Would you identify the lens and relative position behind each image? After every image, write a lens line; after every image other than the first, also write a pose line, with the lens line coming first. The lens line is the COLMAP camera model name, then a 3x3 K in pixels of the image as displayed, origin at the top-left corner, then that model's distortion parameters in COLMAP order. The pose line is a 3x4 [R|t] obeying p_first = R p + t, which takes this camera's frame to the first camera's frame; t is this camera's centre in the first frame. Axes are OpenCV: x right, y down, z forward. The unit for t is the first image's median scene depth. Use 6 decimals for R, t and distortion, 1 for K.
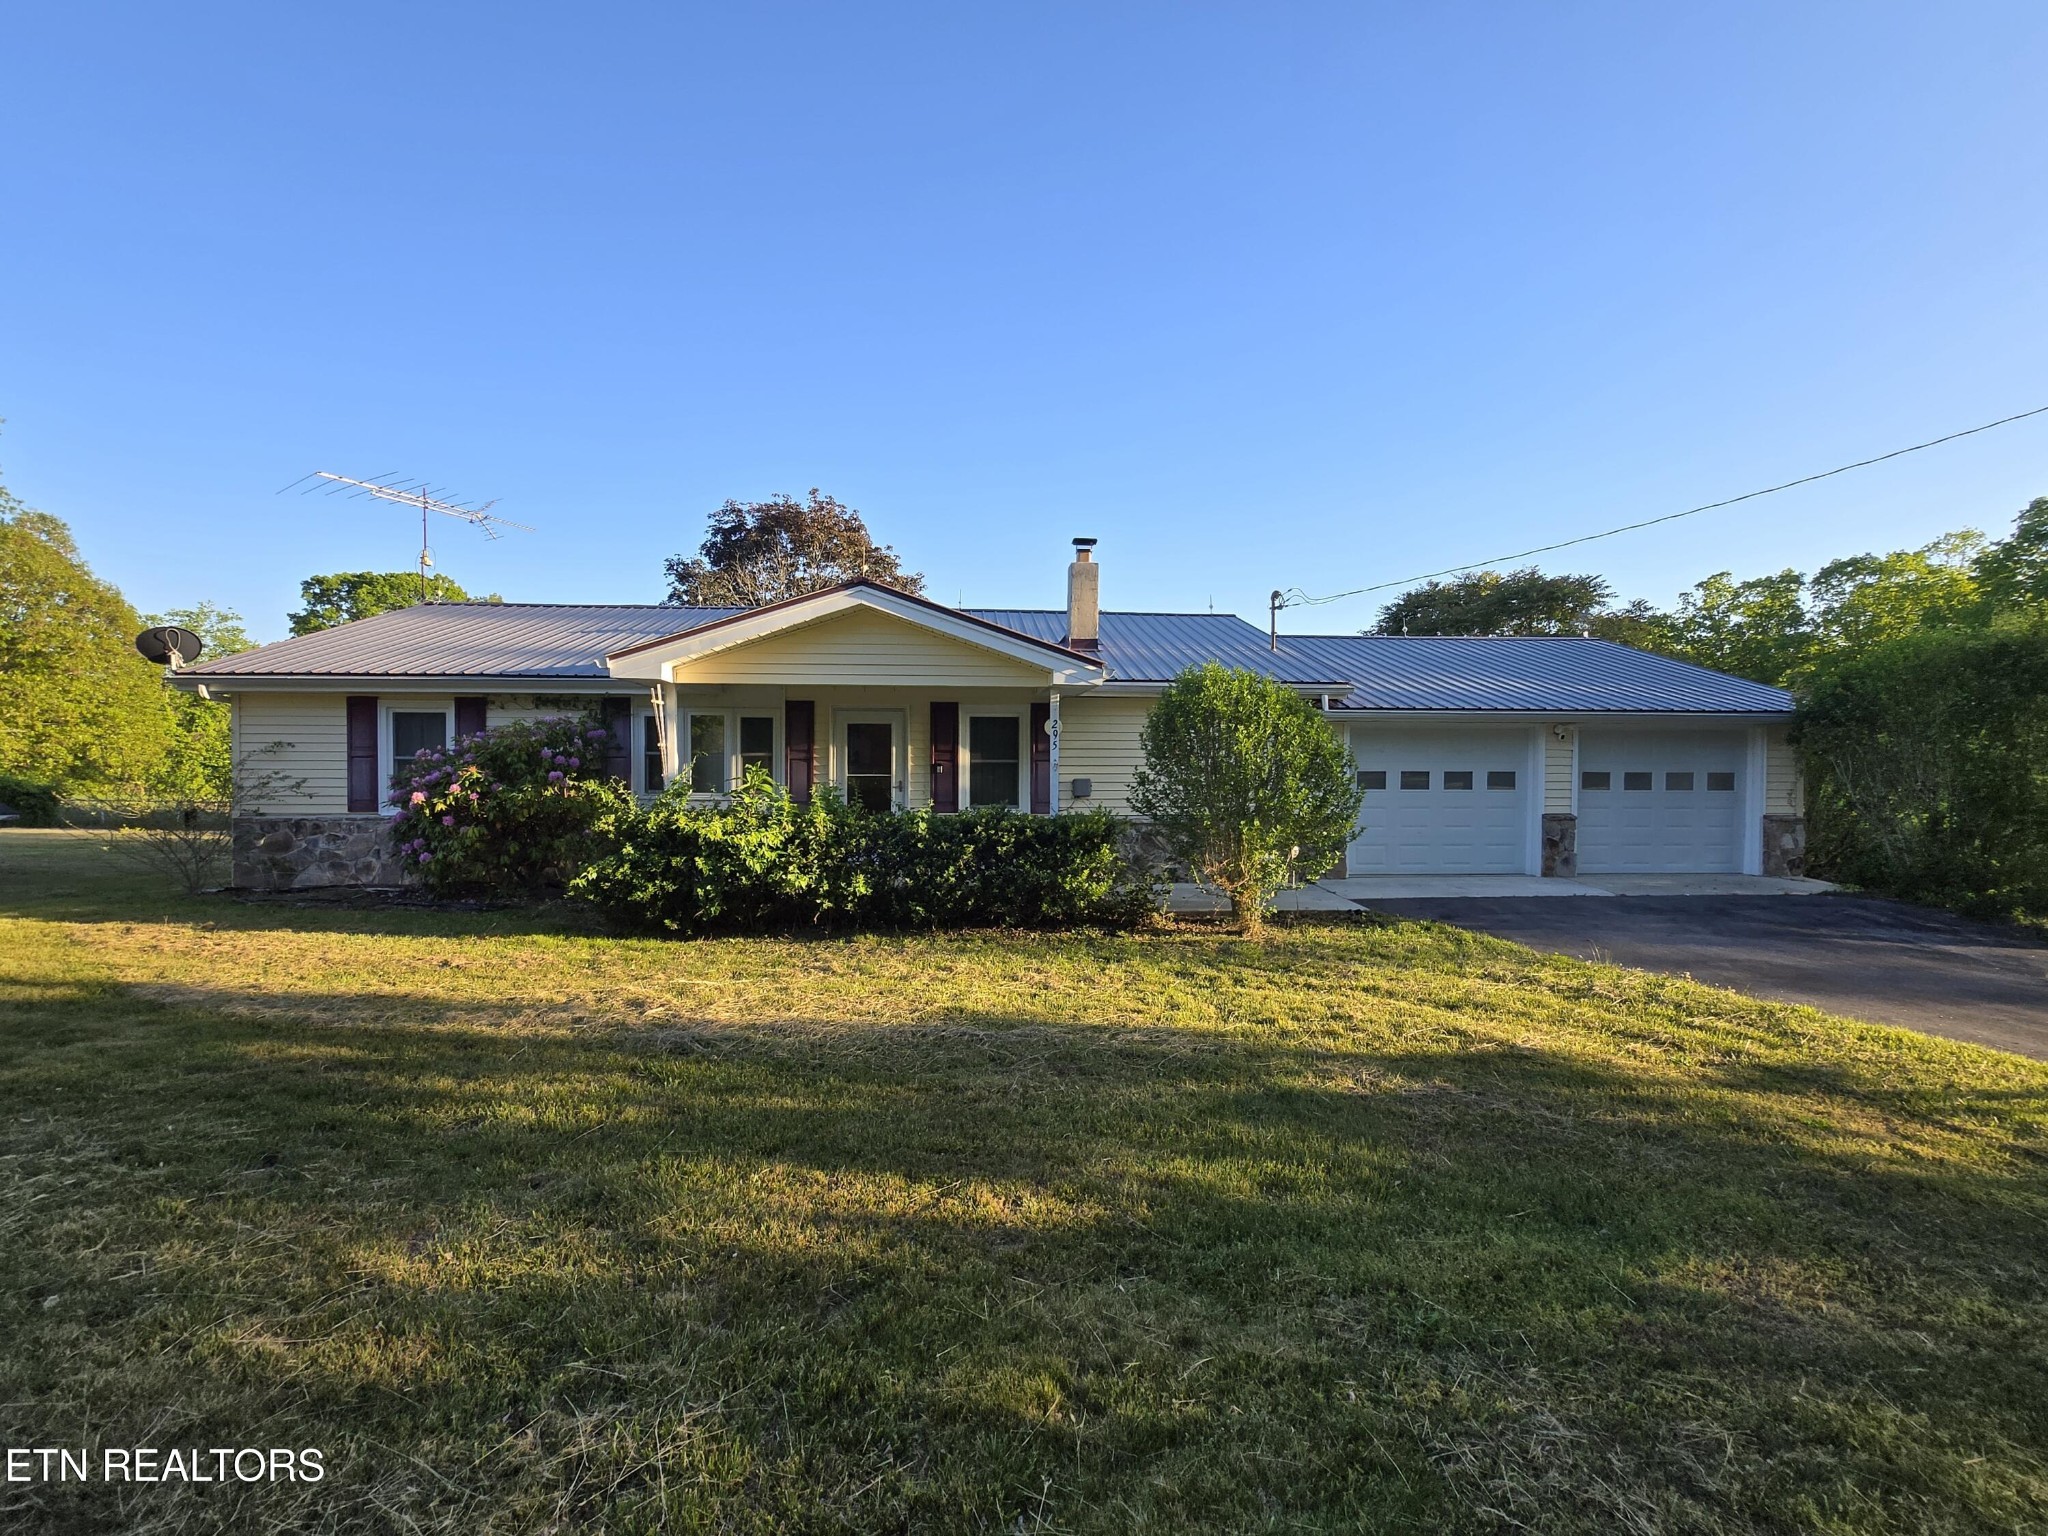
lens RADIAL K [[858.9, 0, 1014.7], [0, 858.9, 767.0], [0, 0, 1]] dist [-0.001288, 0.000556]
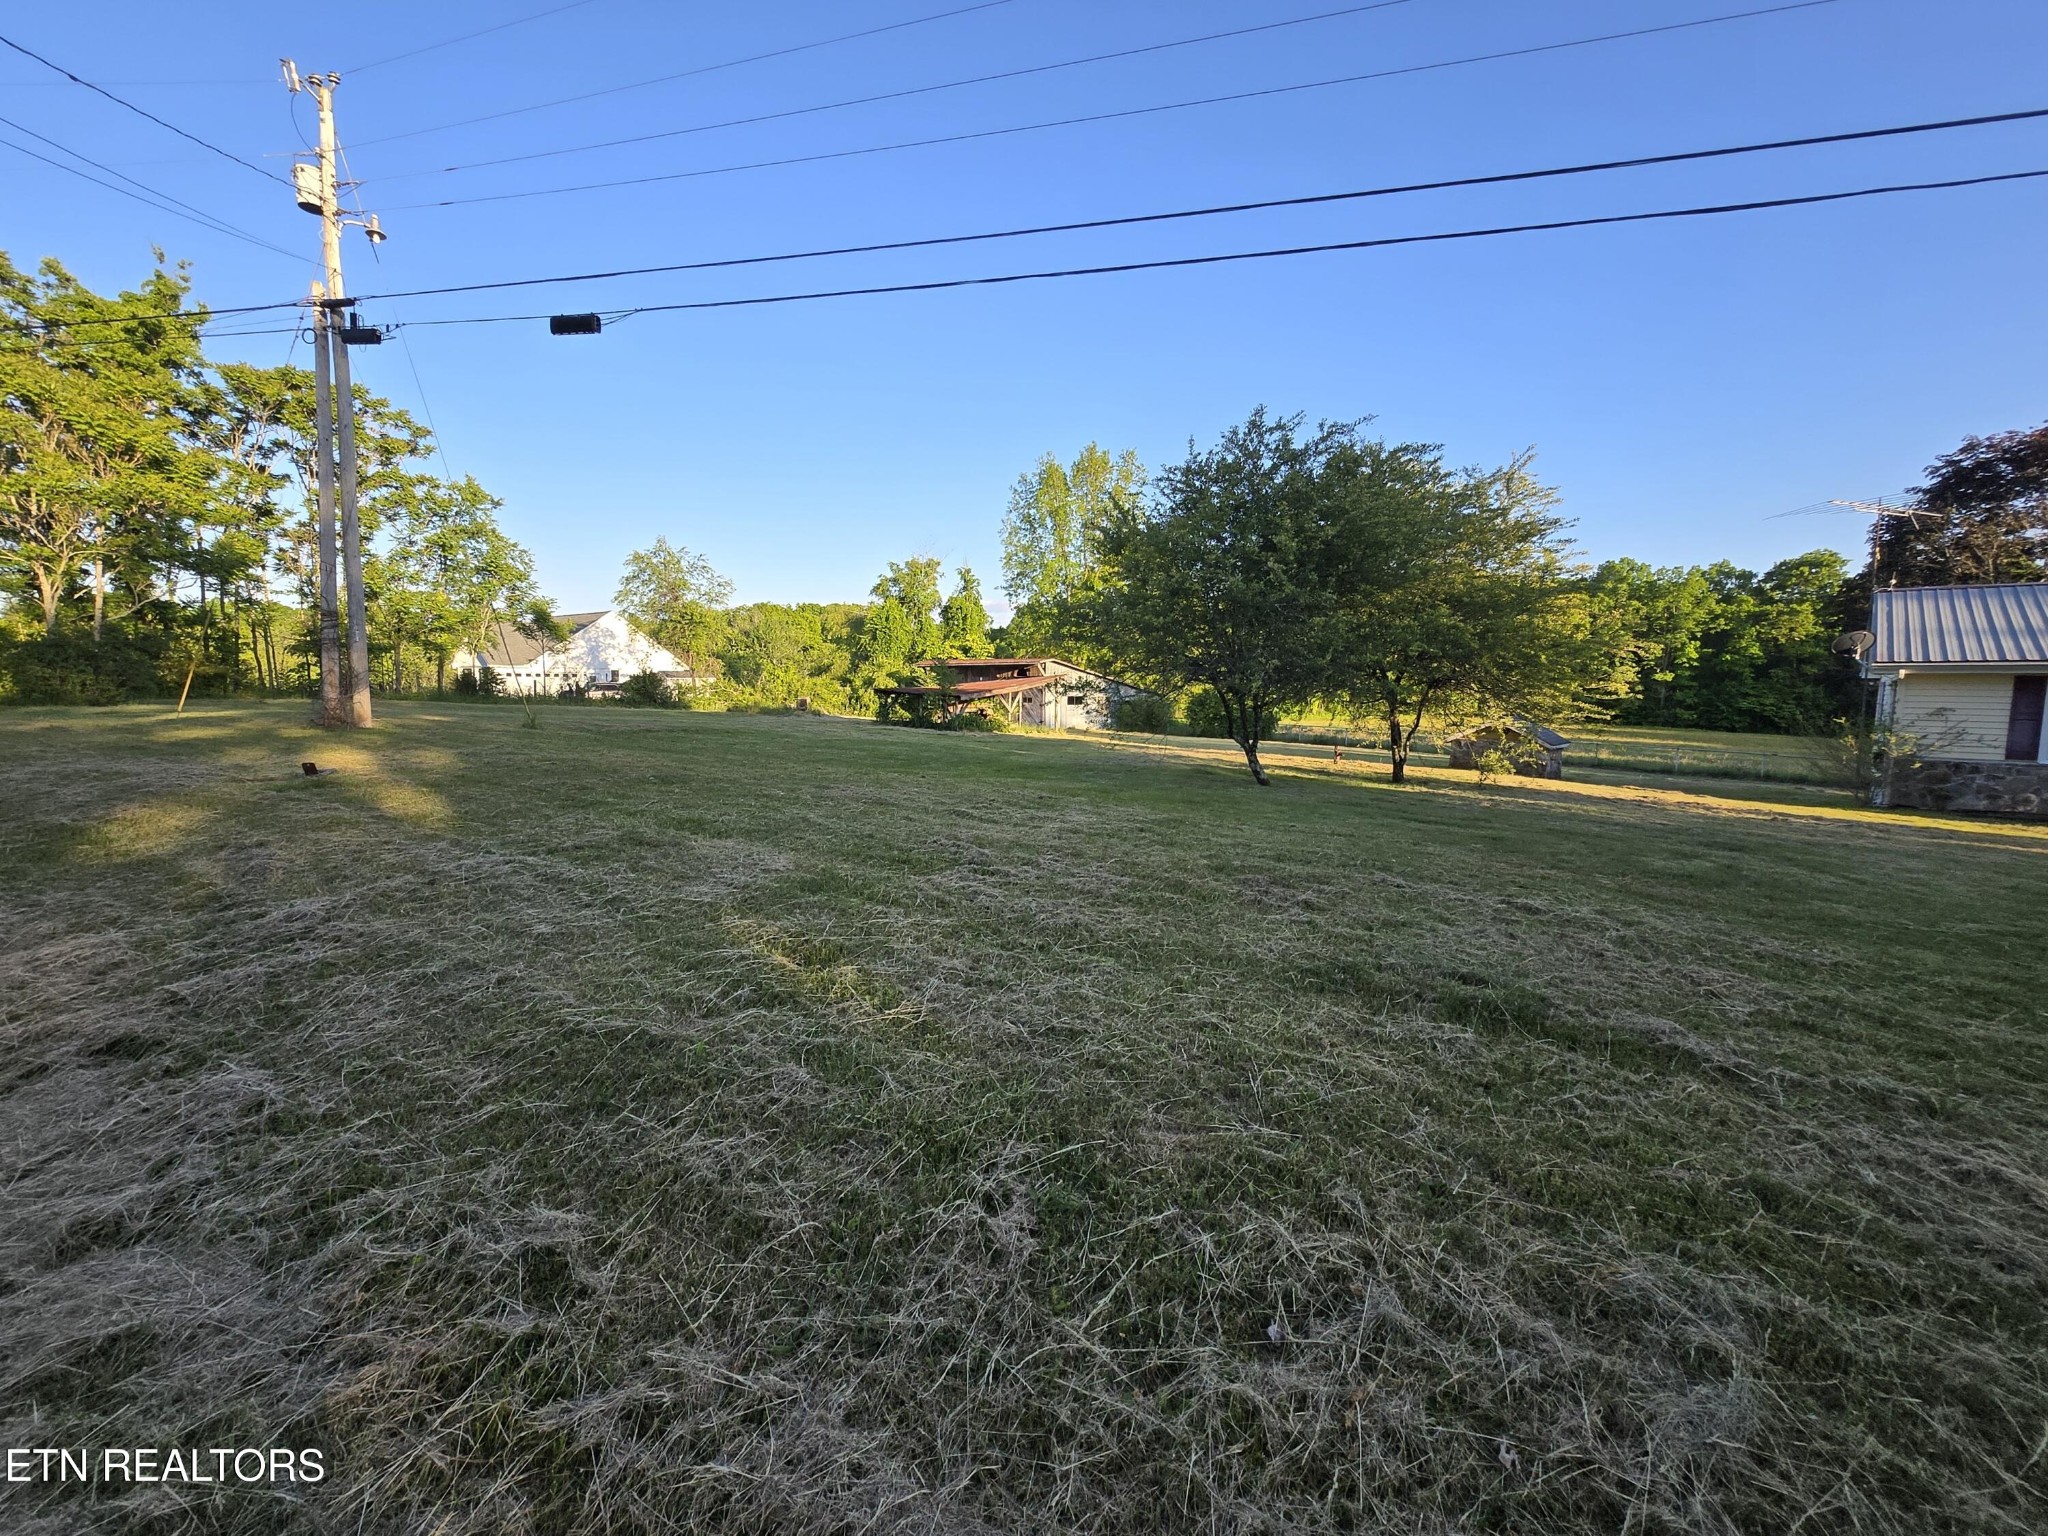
lens RADIAL K [[858.9, 0, 1010.1], [0, 858.9, 764.8], [0, 0, 1]] dist [-0.001288, 0.000556]
pose [[0.675839, 0.073188, -0.733407, -0.826698], [-0.016591, 0.996316, 0.084136, -0.028719], [0.736863, -0.044694, 0.674563, -1.105899]]
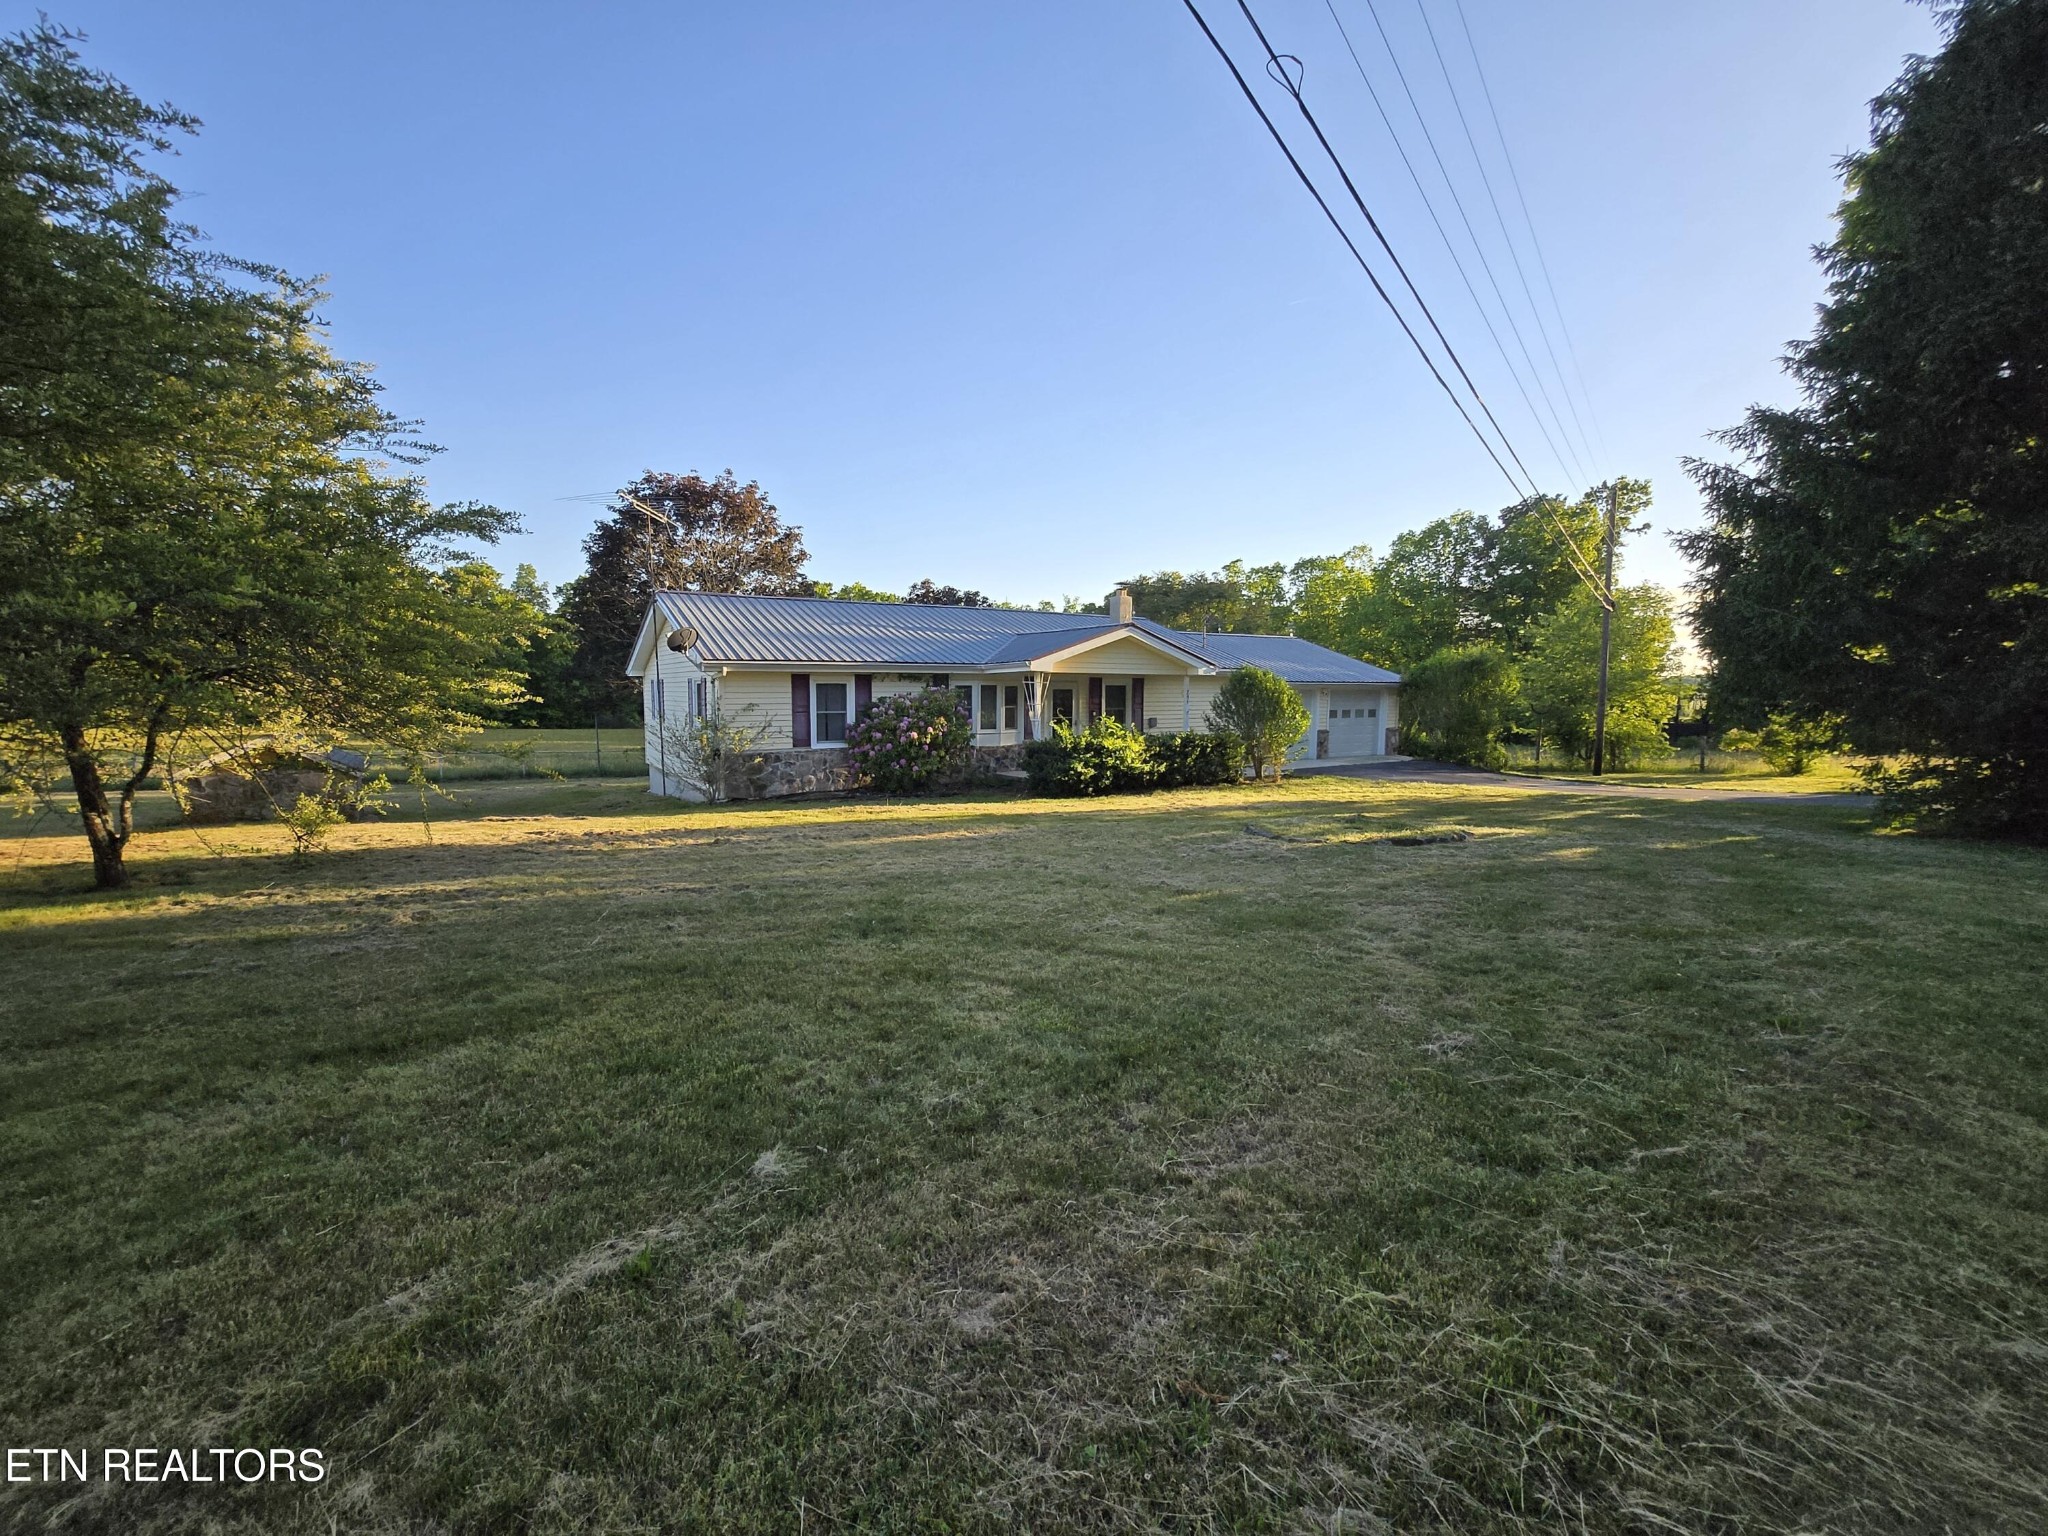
lens RADIAL K [[858.9, 0, 1007.3], [0, 858.9, 758.8], [0, 0, 1]] dist [-0.001288, 0.000556]
pose [[0.885330, -0.040724, 0.463177, -1.135250], [0.007687, 0.997303, 0.072993, -0.038192], [-0.464900, -0.061063, 0.883255, -0.570492]]
